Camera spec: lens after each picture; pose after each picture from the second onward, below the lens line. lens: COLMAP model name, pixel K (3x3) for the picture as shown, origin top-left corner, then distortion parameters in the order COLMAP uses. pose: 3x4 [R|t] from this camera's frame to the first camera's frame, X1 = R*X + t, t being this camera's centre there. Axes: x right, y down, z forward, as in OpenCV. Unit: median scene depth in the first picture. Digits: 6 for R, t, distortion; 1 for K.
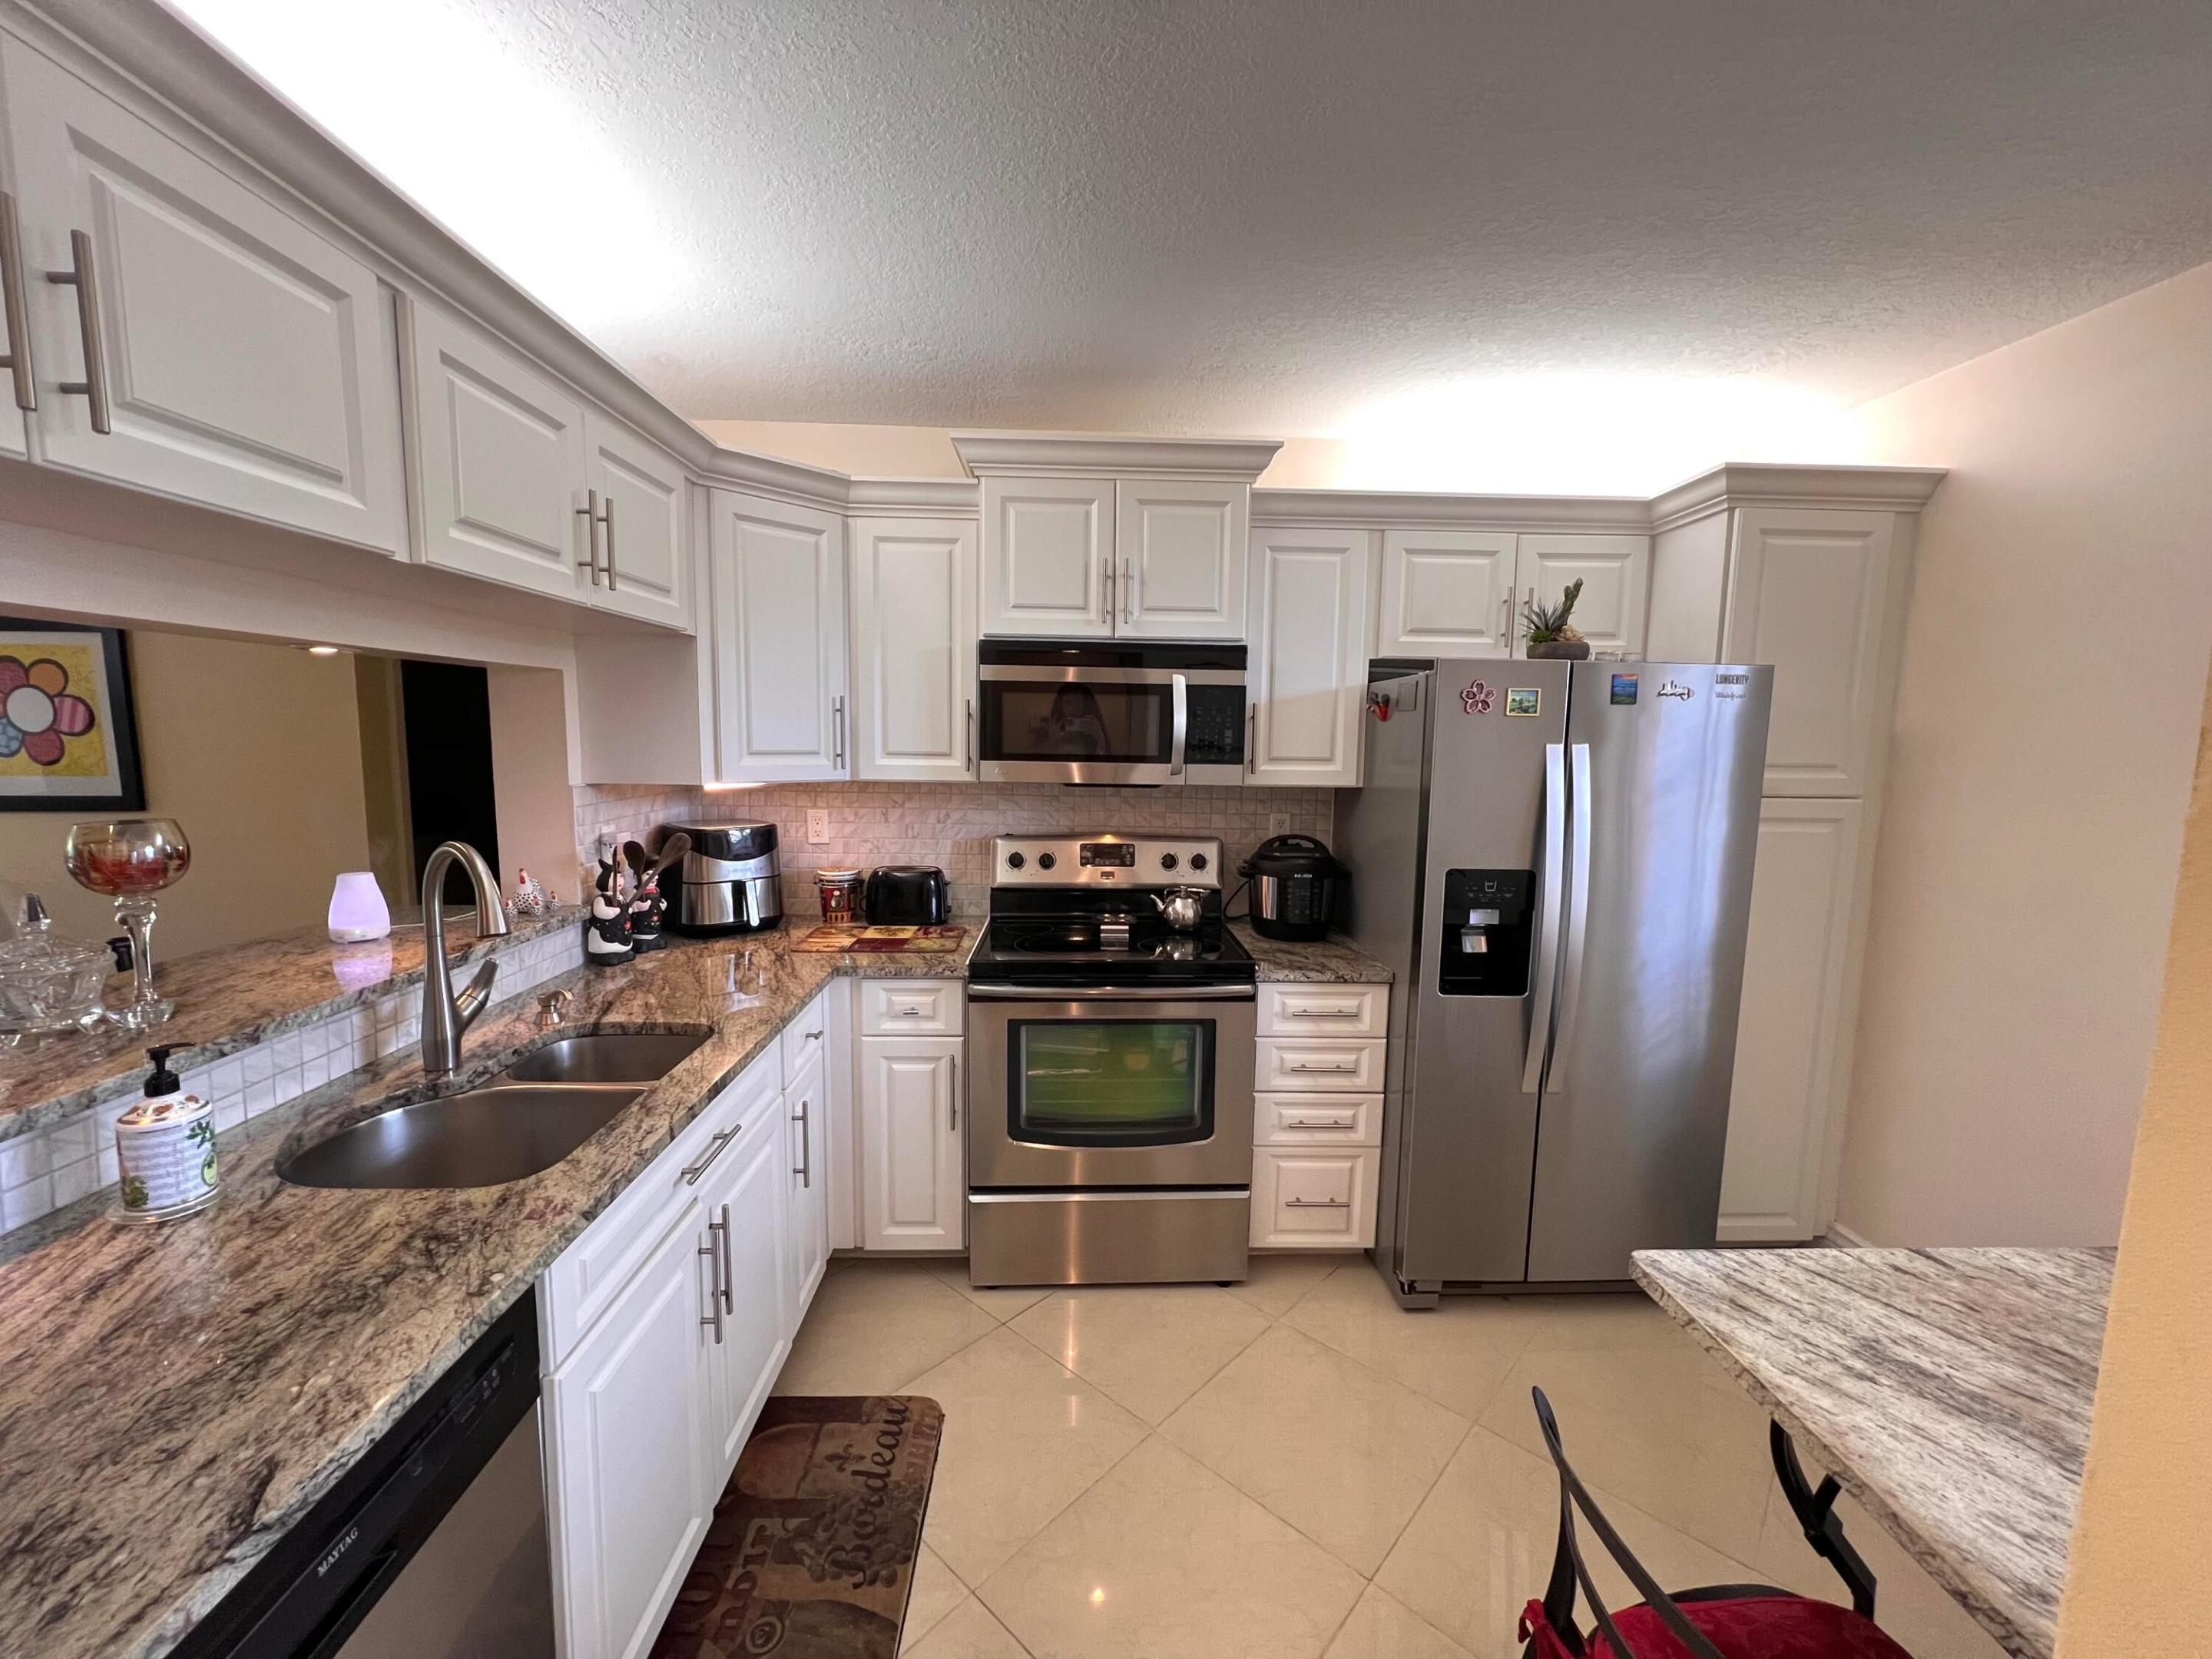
lens RADIAL K [[878.9, 0, 1109.4], [0, 878.9, 829.7], [0, 0, 1]] dist [-0.003007, 0.001112]
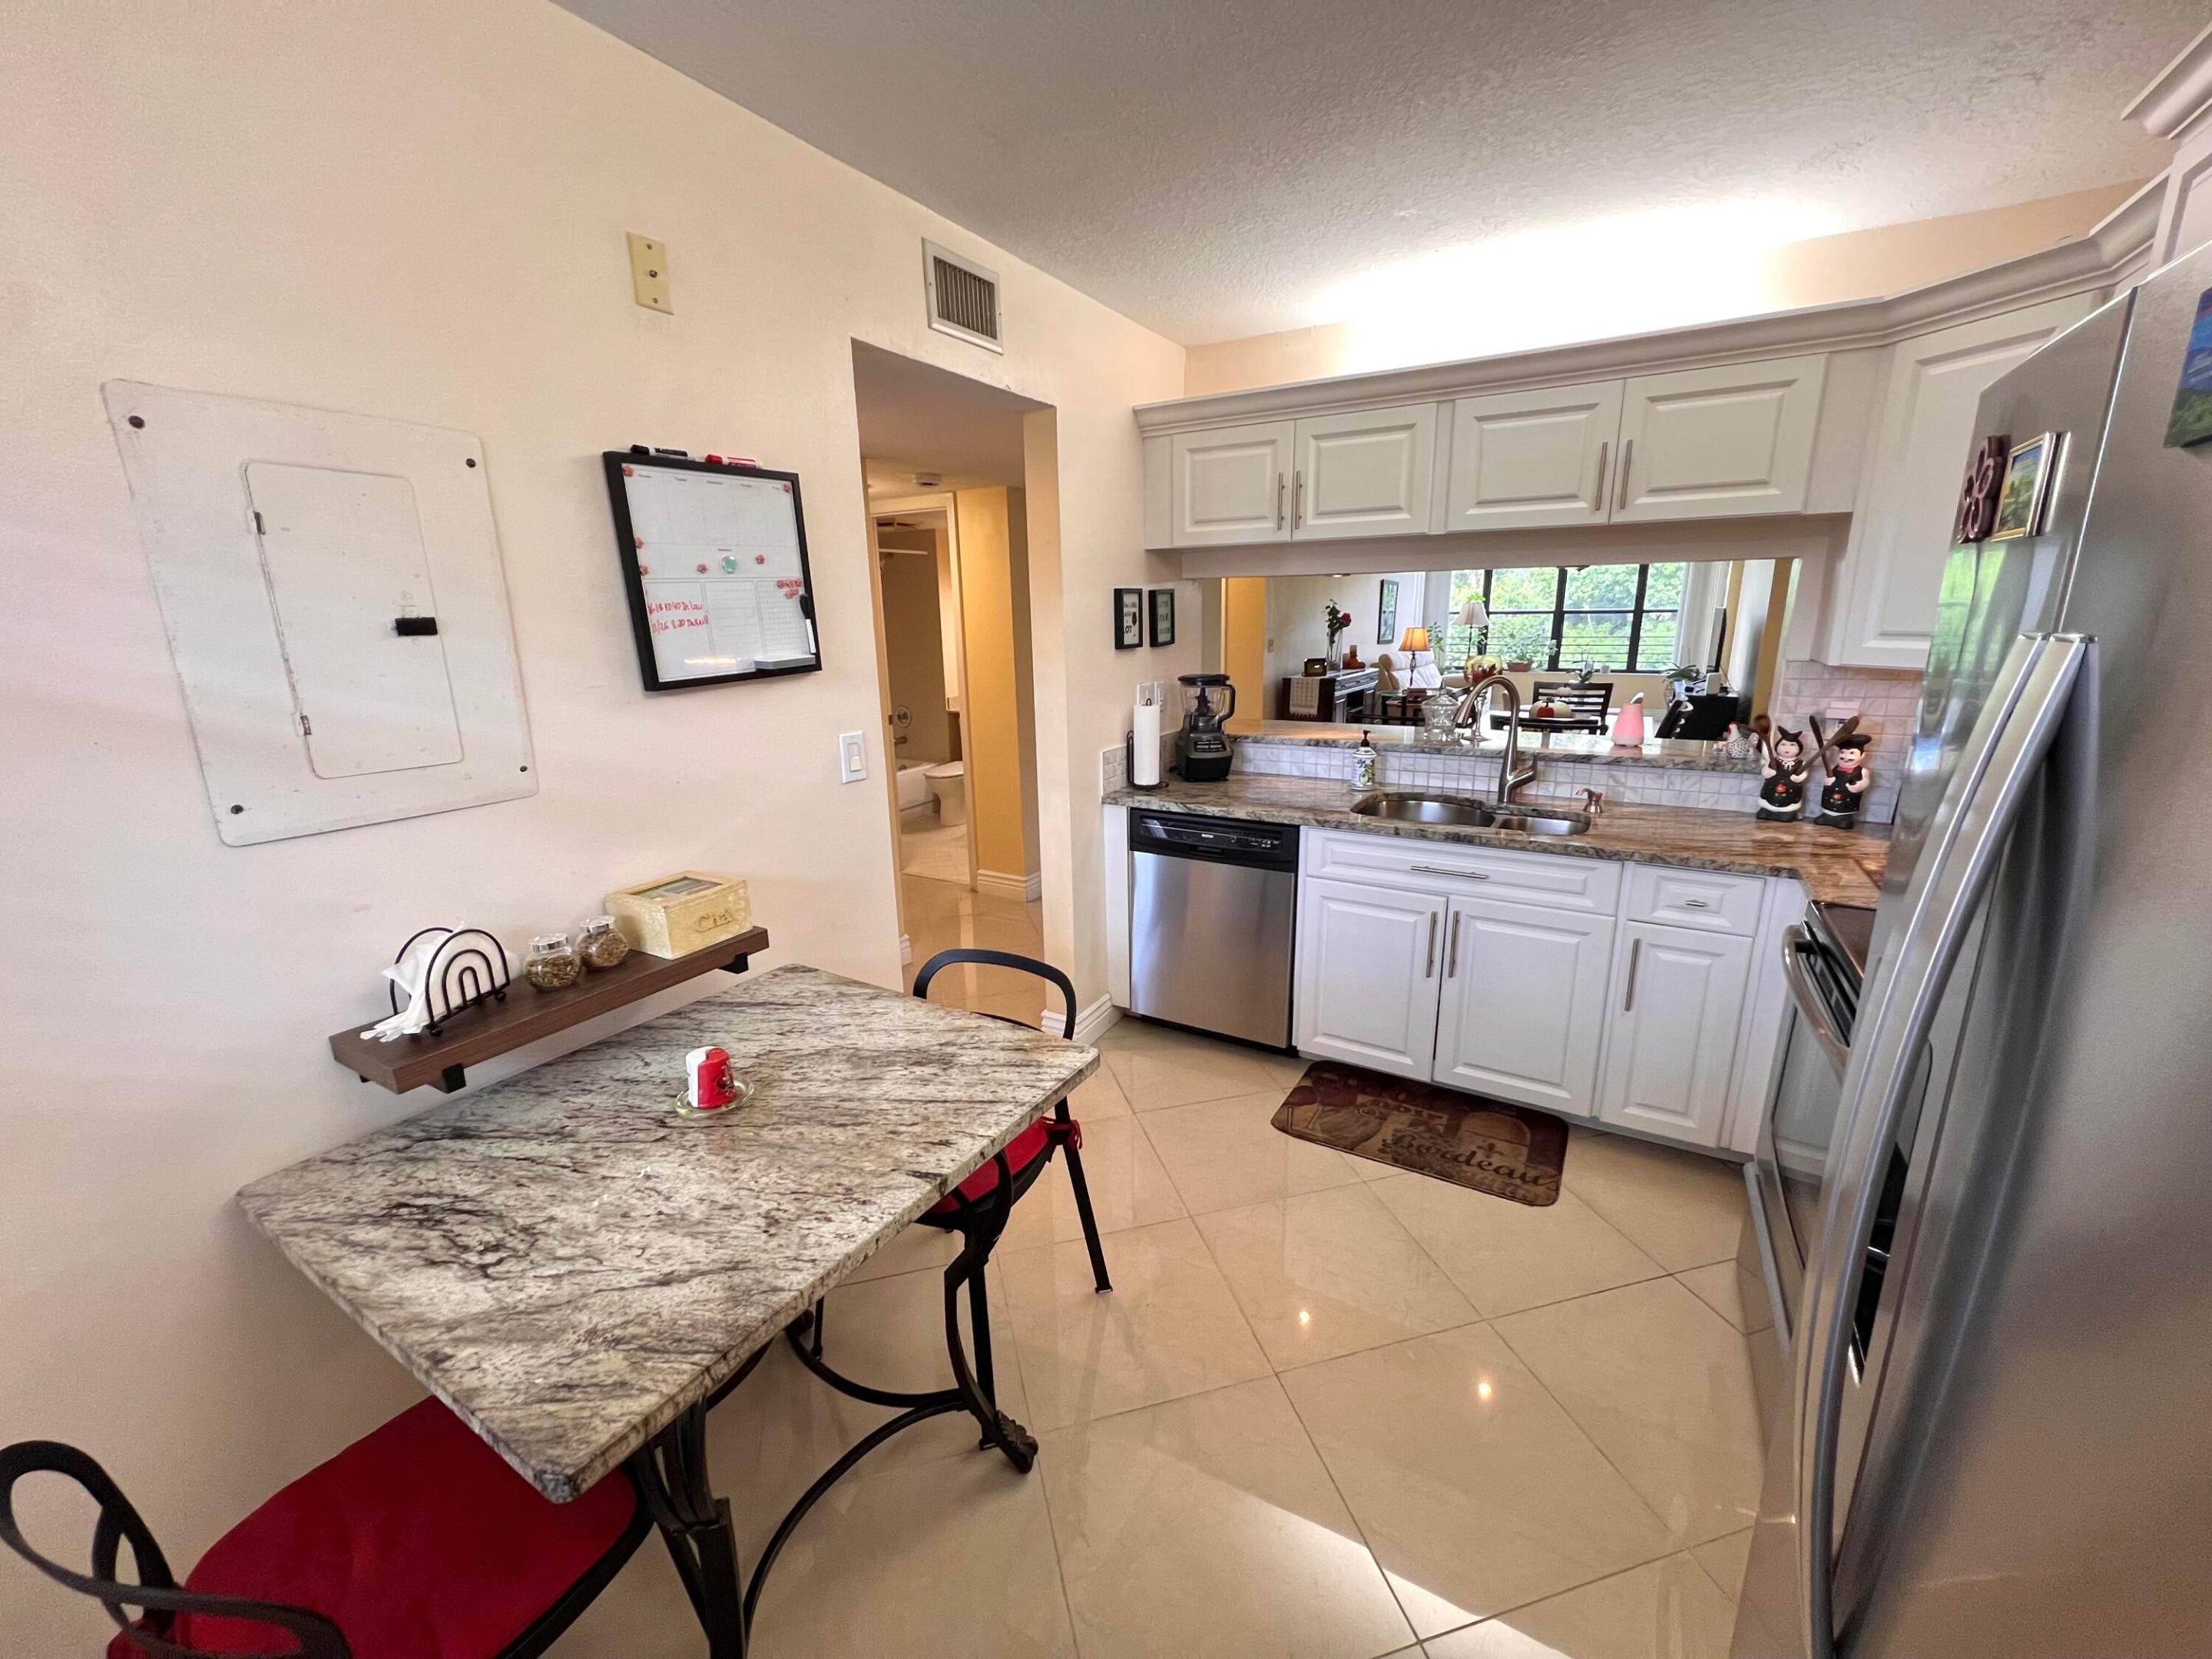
lens RADIAL K [[878.9, 0, 1110.1], [0, 878.9, 826.6], [0, 0, 1]] dist [-0.003007, 0.001112]
pose [[-0.534890, 0.195082, -0.822093, 0.849039], [-0.083582, 0.955991, 0.281238, -0.088930], [0.840778, 0.219143, -0.495045, 0.859652]]
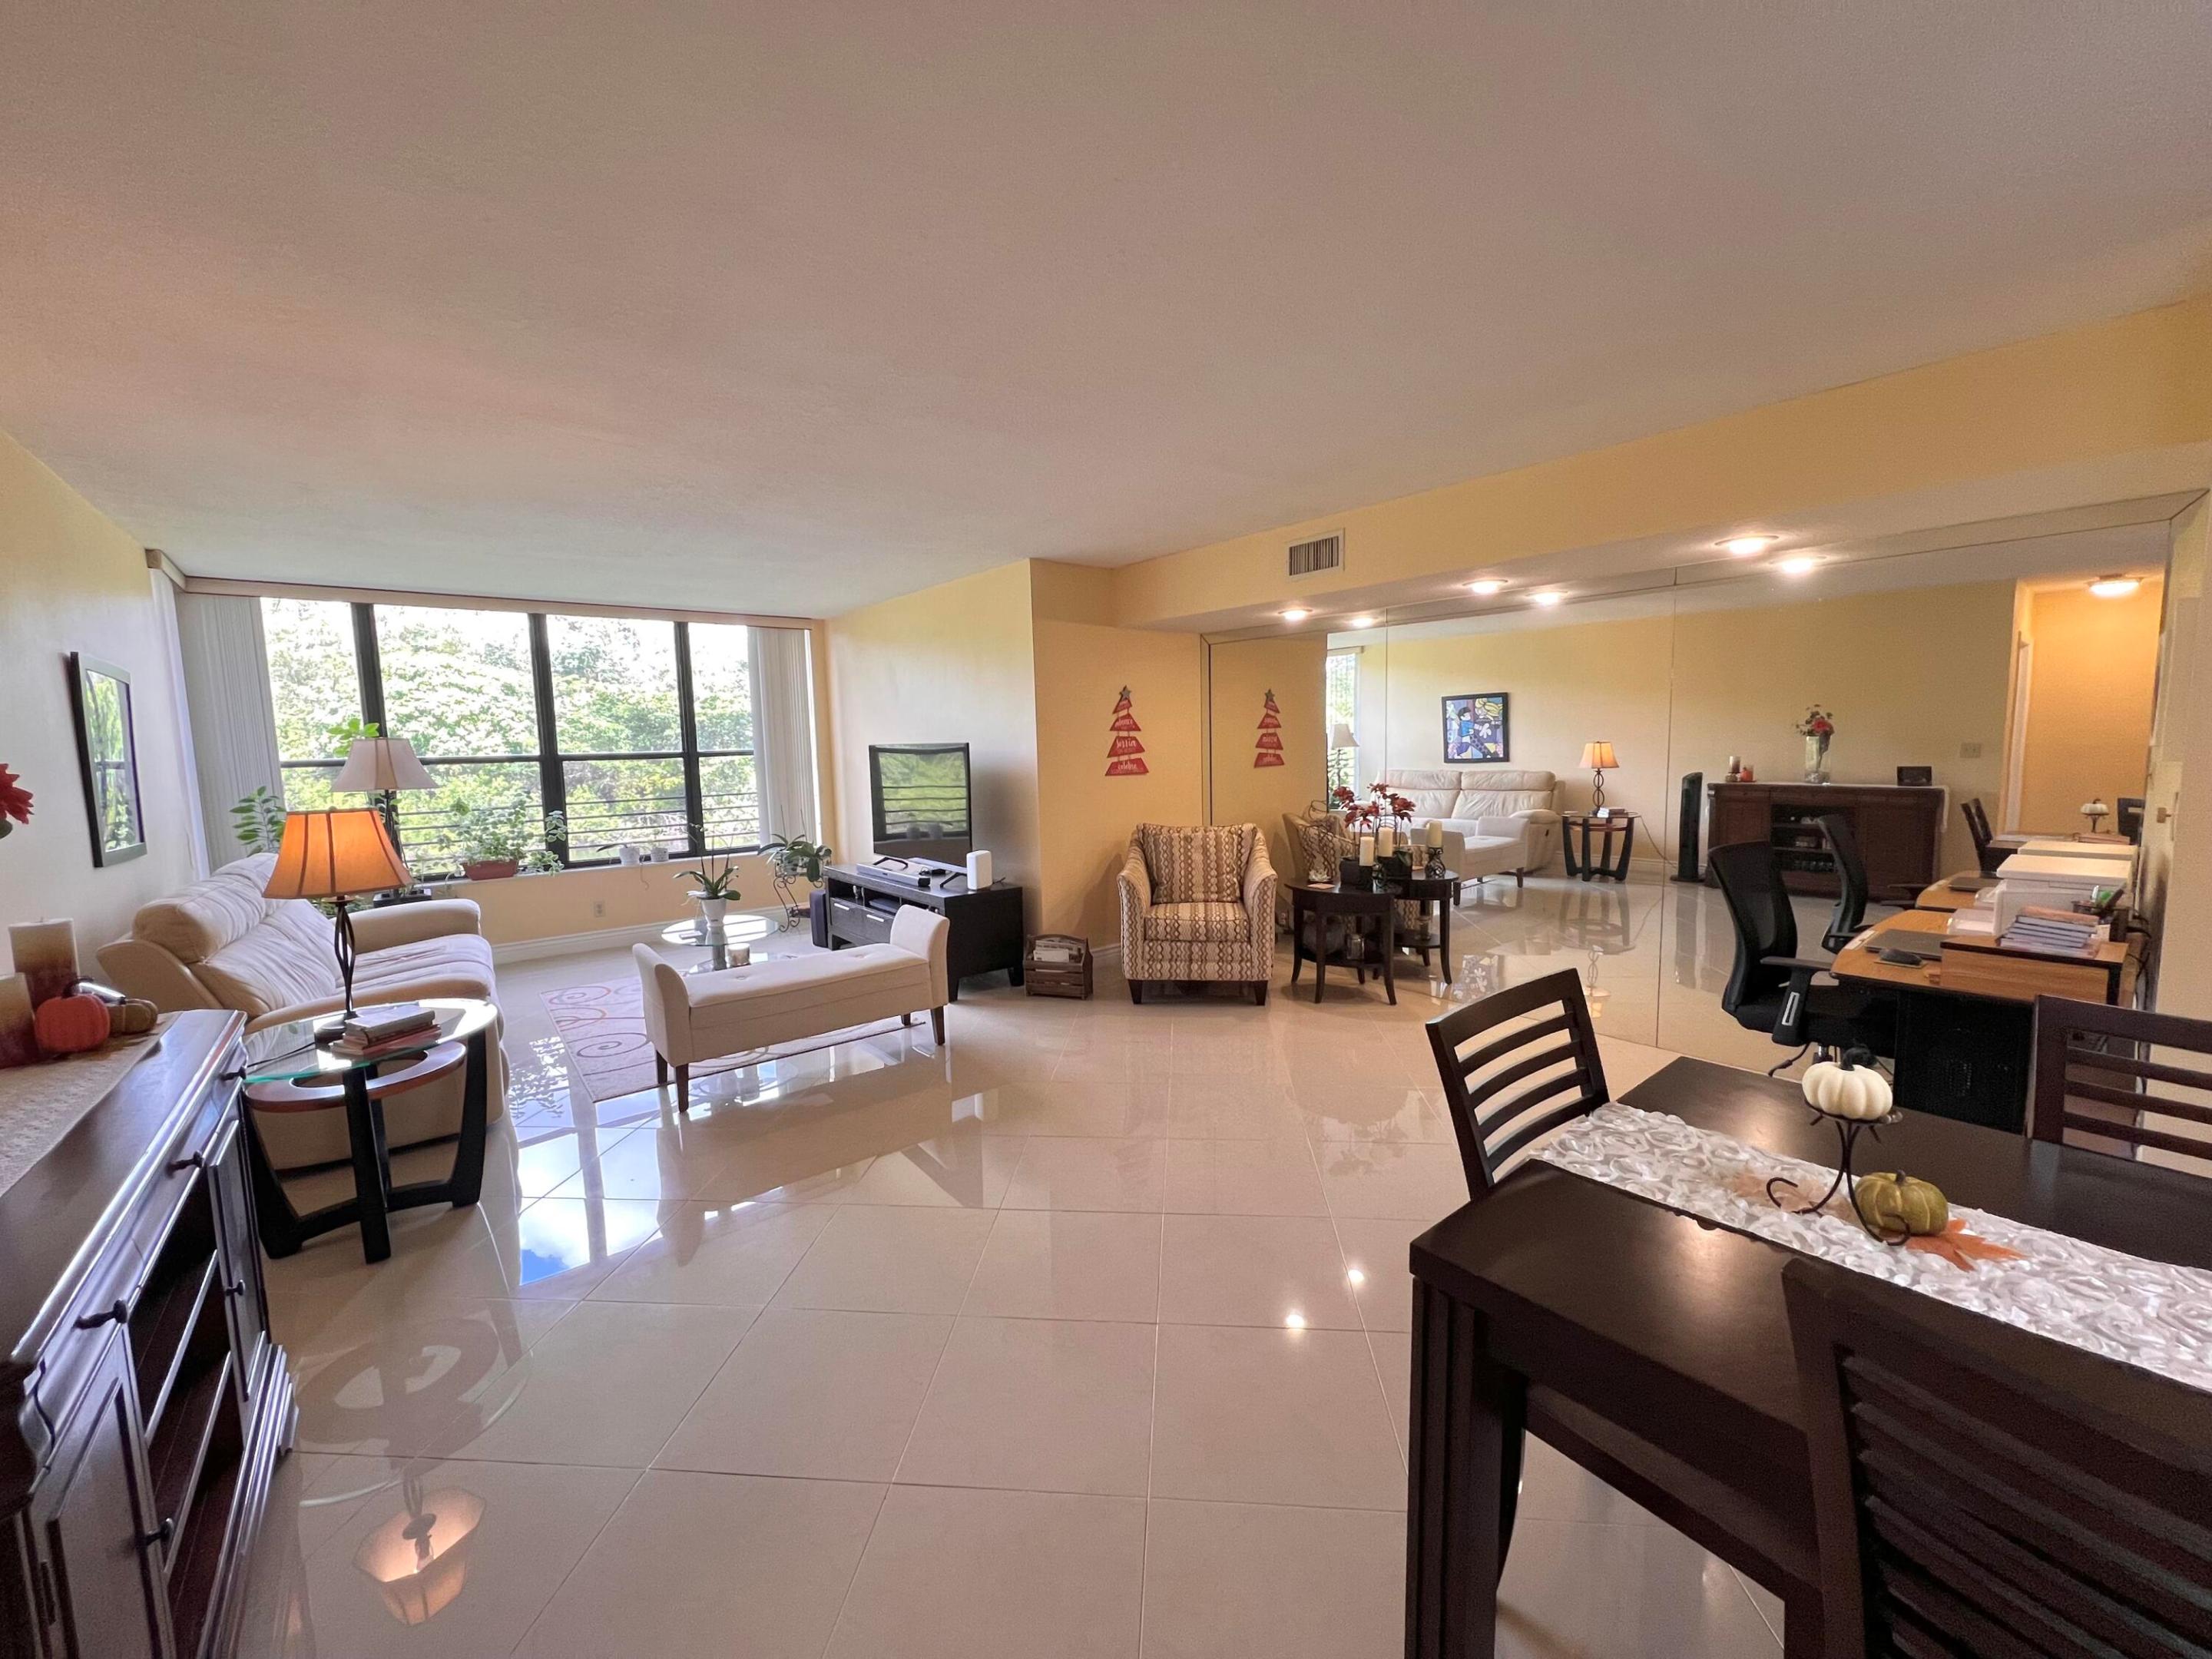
lens RADIAL K [[878.9, 0, 1110.3], [0, 878.9, 827.1], [0, 0, 1]] dist [-0.003007, 0.001112]
pose [[0.610719, 0.049854, -0.790276, -1.942634], [-0.053543, 0.998332, 0.021601, 0.000247], [0.790035, 0.029122, 0.612370, -0.071605]]
